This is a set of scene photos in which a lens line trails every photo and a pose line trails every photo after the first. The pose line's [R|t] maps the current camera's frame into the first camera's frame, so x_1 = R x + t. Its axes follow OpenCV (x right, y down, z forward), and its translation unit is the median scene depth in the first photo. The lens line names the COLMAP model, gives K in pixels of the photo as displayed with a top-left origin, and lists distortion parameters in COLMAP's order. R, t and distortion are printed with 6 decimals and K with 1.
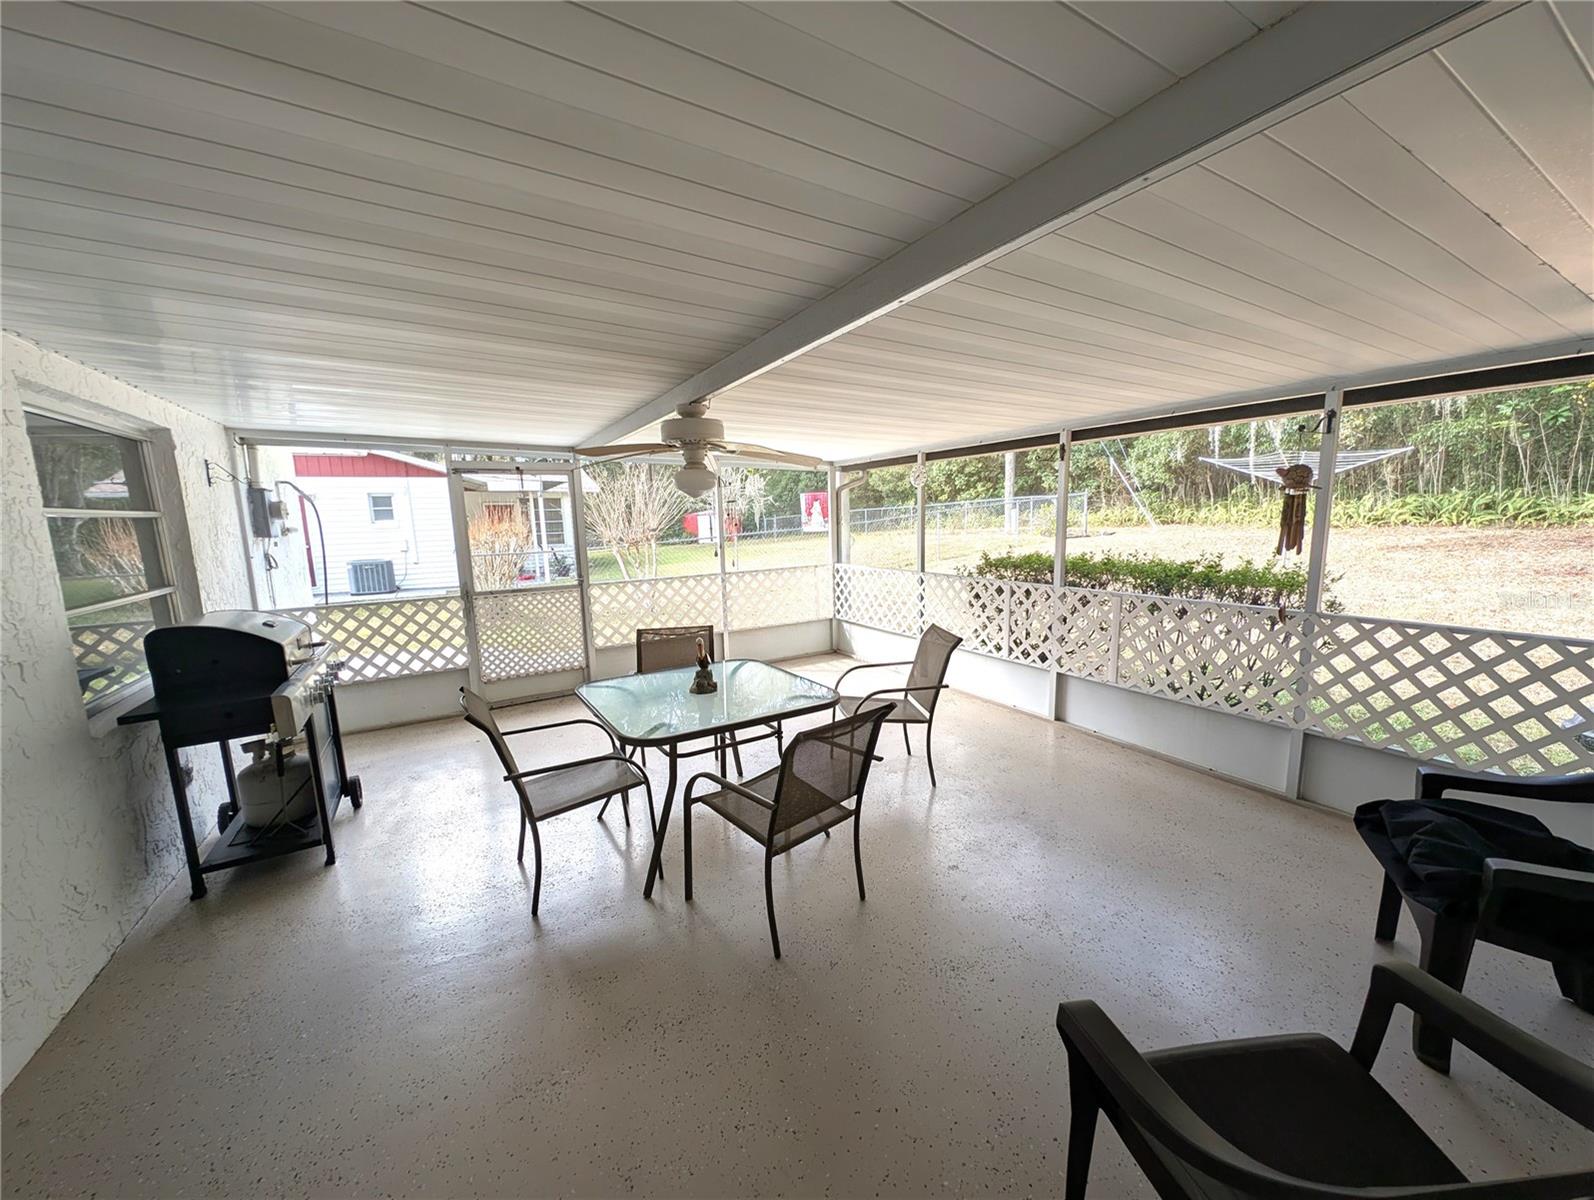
lens RADIAL K [[608.7, 0, 794.1], [0, 608.7, 606.4], [0, 0, 1]] dist [0.017546, -0.007524]
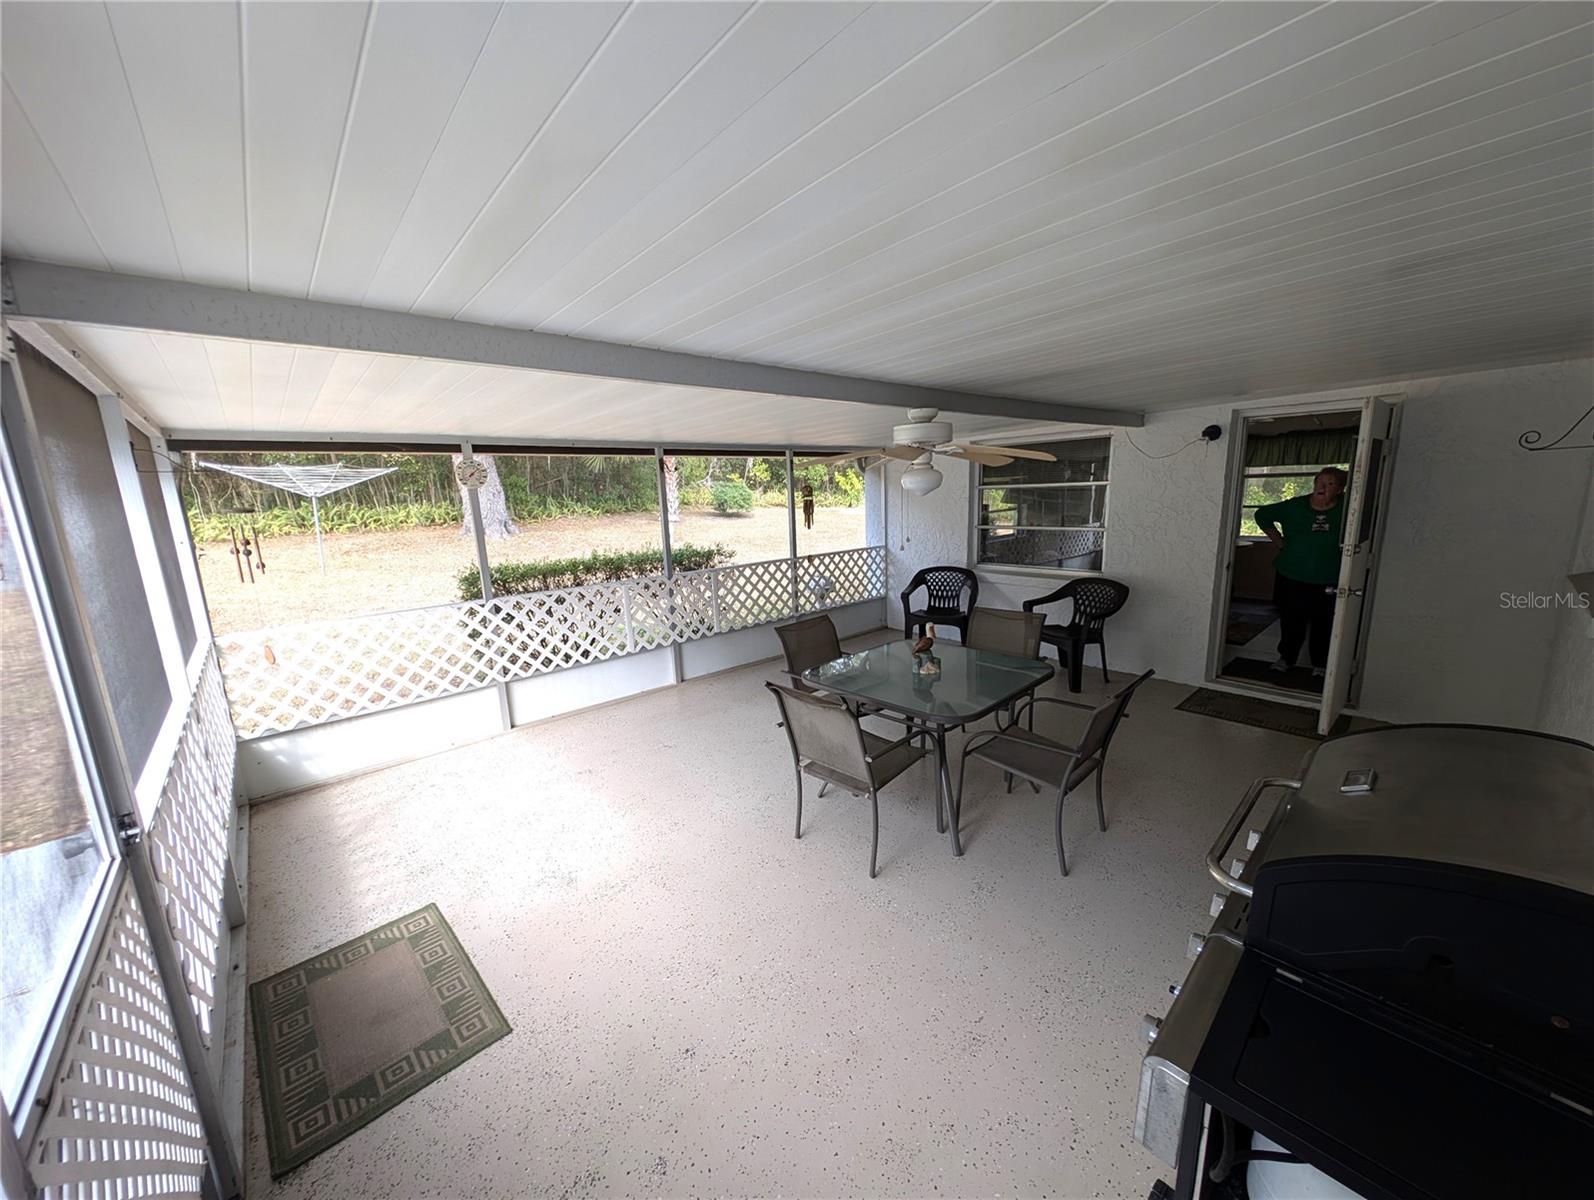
lens RADIAL K [[608.7, 0, 794.1], [0, 608.7, 606.4], [0, 0, 1]] dist [0.017546, -0.007524]
pose [[-0.226807, -0.151673, 0.962057, -0.731841], [0.185515, 0.962986, 0.195555, -0.149349], [-0.956108, 0.222829, -0.190275, 0.924061]]
